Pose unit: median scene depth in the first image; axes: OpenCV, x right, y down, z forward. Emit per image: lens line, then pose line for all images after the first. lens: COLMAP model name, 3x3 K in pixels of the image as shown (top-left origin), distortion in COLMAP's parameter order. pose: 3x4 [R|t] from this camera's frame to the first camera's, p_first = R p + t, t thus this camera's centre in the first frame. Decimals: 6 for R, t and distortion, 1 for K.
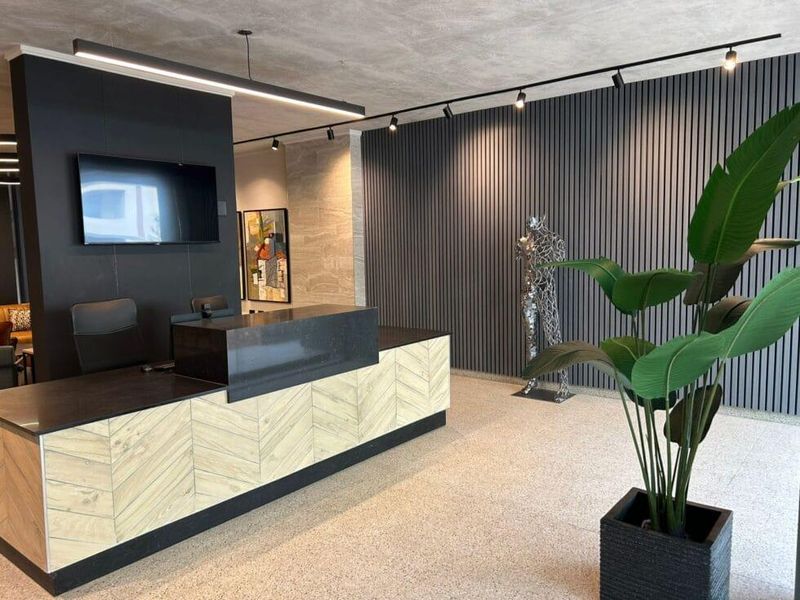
lens RADIAL K [[597.5, 0, 400.8], [0, 597.5, 298.4], [0, 0, 1]] dist [0.031915, -0.003319]
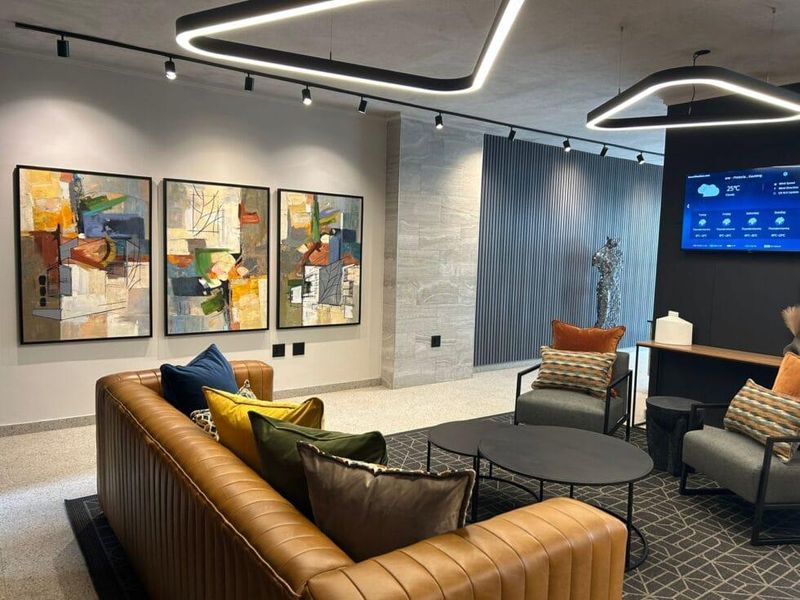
lens RADIAL K [[597.5, 0, 401.0], [0, 597.5, 303.4], [0, 0, 1]] dist [0.031915, -0.003319]
pose [[0.256108, -0.073158, 0.963876, -0.874046], [0.049747, 0.996808, 0.062439, -0.060621], [-0.965367, 0.031959, 0.258930, 0.740980]]
